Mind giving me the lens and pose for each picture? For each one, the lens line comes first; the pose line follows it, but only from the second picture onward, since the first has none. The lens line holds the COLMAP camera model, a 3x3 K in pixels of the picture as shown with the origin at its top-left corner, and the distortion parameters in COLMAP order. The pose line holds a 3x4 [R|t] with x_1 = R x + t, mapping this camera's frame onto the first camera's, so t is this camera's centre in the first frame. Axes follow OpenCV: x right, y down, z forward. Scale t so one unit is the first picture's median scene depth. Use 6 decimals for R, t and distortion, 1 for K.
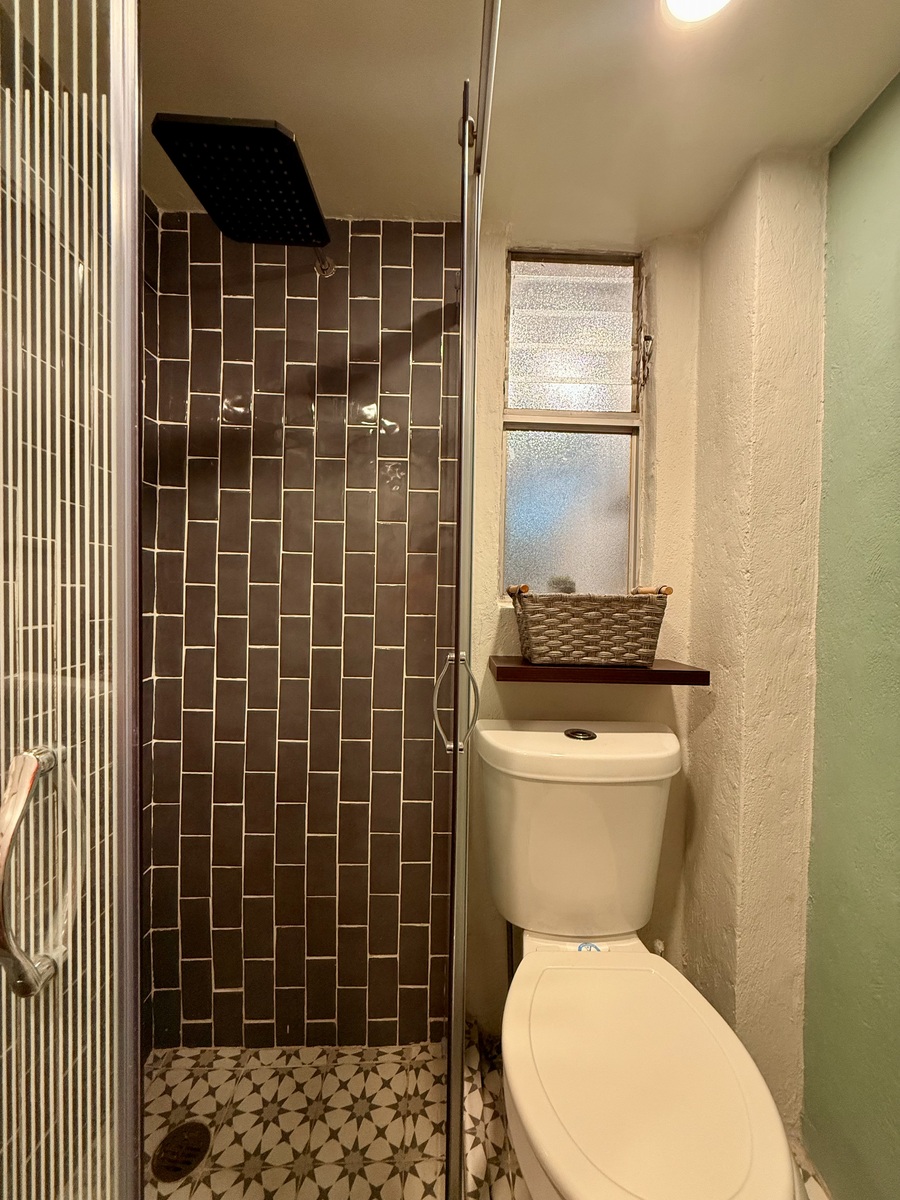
lens RADIAL K [[475.8, 0, 444.6], [0, 475.8, 598.6], [0, 0, 1]] dist [-0.000260, -0.000266]
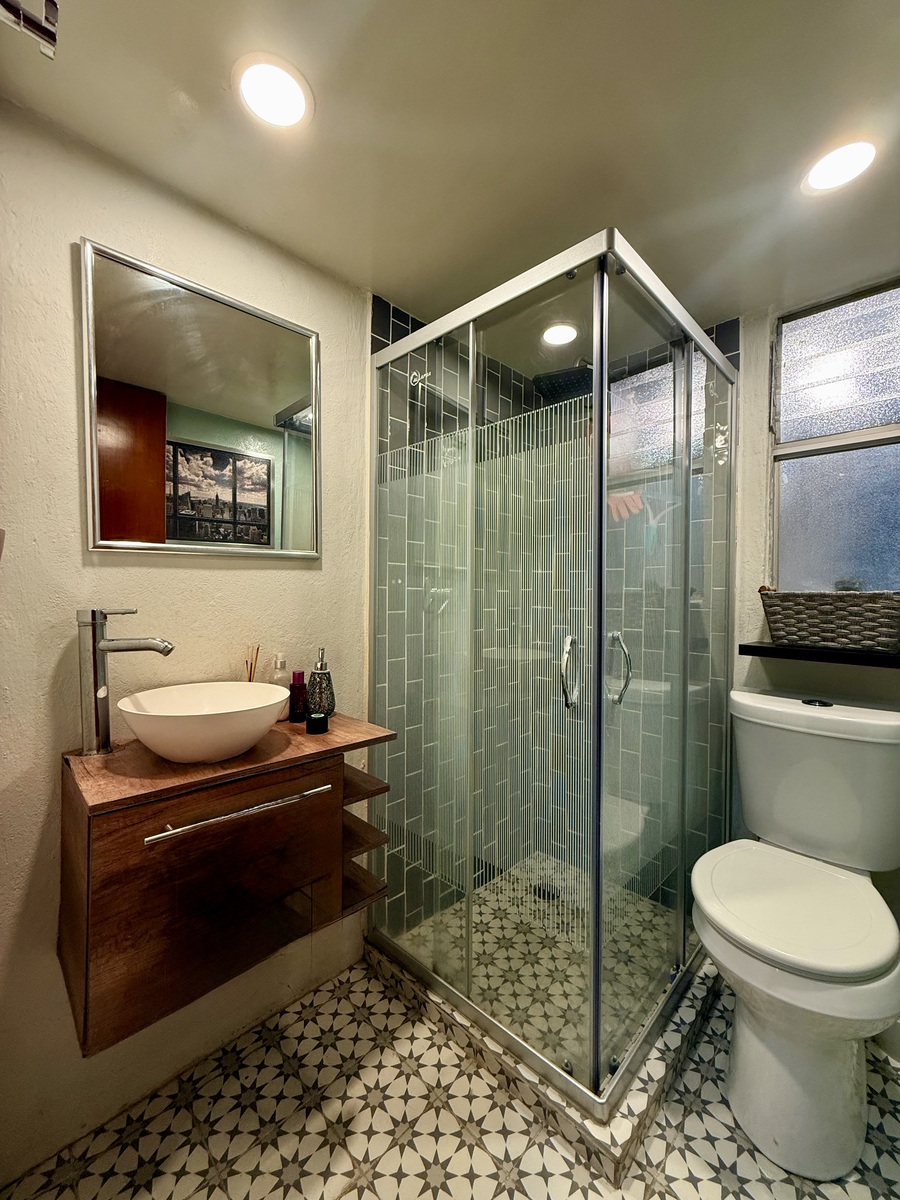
lens RADIAL K [[475.8, 0, 450.1], [0, 475.8, 598.3], [0, 0, 1]] dist [-0.000260, -0.000266]
pose [[0.701407, -0.007233, -0.712724, 0.442241], [-0.005293, 0.999868, -0.015355, 0.028507], [0.712741, 0.014543, 0.701277, -0.509394]]
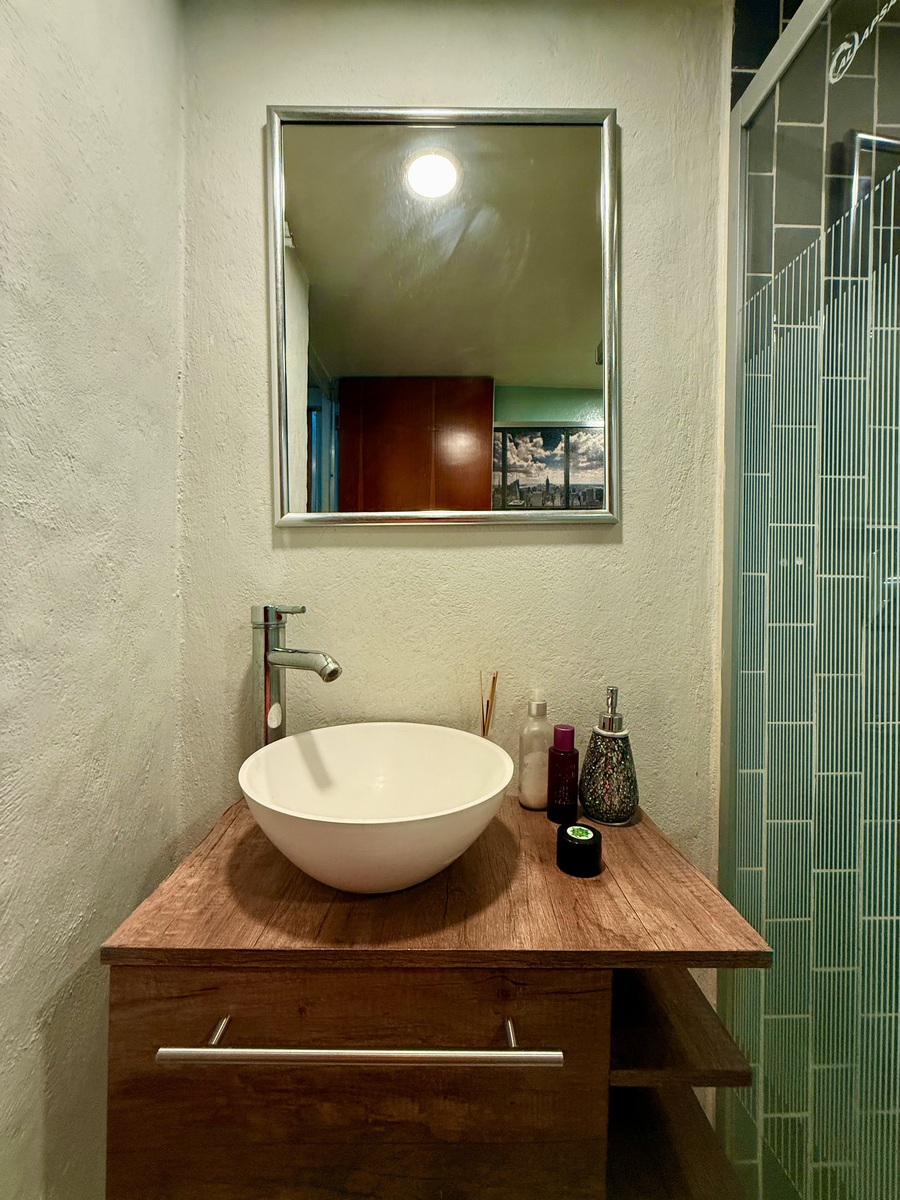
lens RADIAL K [[475.8, 0, 451.0], [0, 475.8, 598.3], [0, 0, 1]] dist [-0.000260, -0.000266]
pose [[0.014549, -0.011072, -0.999833, 0.025452], [-0.025083, 0.999620, -0.011434, 0.029800], [0.999579, 0.025245, 0.014266, -0.152440]]
